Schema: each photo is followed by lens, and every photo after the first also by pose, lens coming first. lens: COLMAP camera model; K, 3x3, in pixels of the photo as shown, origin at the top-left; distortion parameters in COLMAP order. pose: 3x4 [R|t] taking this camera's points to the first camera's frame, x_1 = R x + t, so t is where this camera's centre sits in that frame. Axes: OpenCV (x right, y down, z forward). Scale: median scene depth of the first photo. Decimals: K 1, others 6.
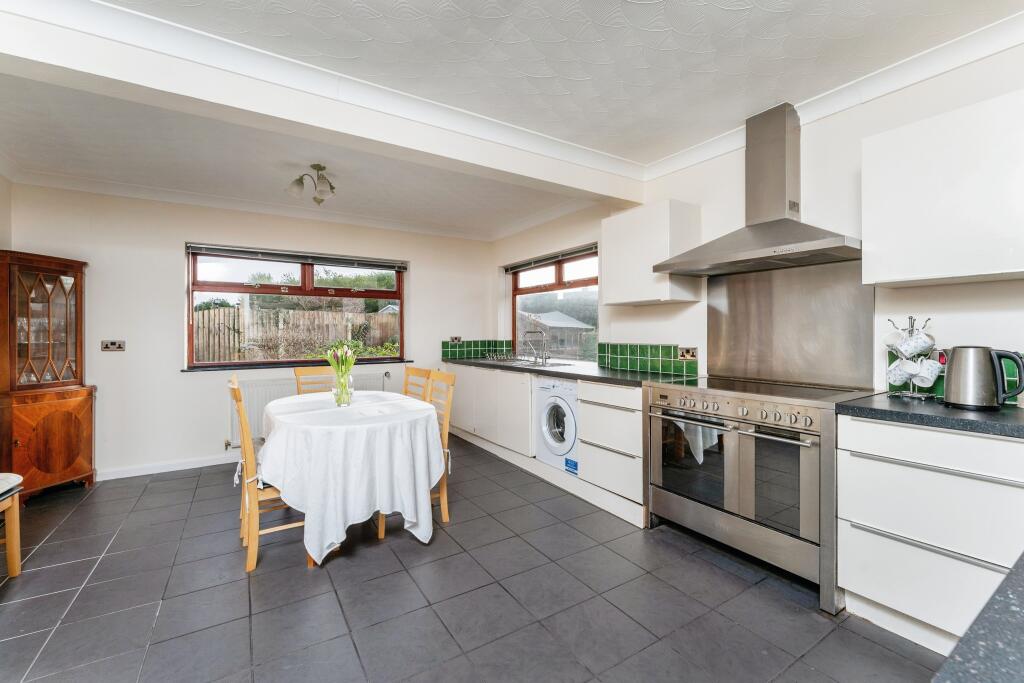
lens RADIAL K [[430.4, 0, 516.2], [0, 430.4, 336.5], [0, 0, 1]] dist [-0.000074, 0.000161]
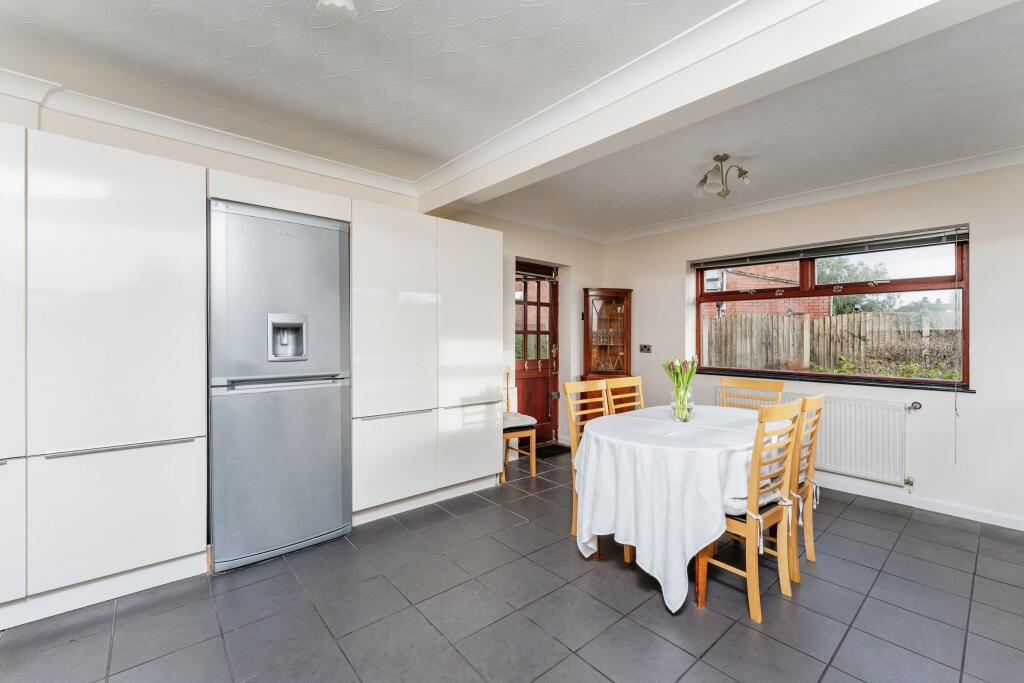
lens RADIAL K [[430.4, 0, 515.7], [0, 430.4, 339.3], [0, 0, 1]] dist [-0.000074, 0.000161]
pose [[0.149322, 0.007508, -0.988760, 0.271626], [-0.018273, 0.999821, 0.004832, -0.004980], [0.988620, 0.017346, 0.149432, 0.316536]]
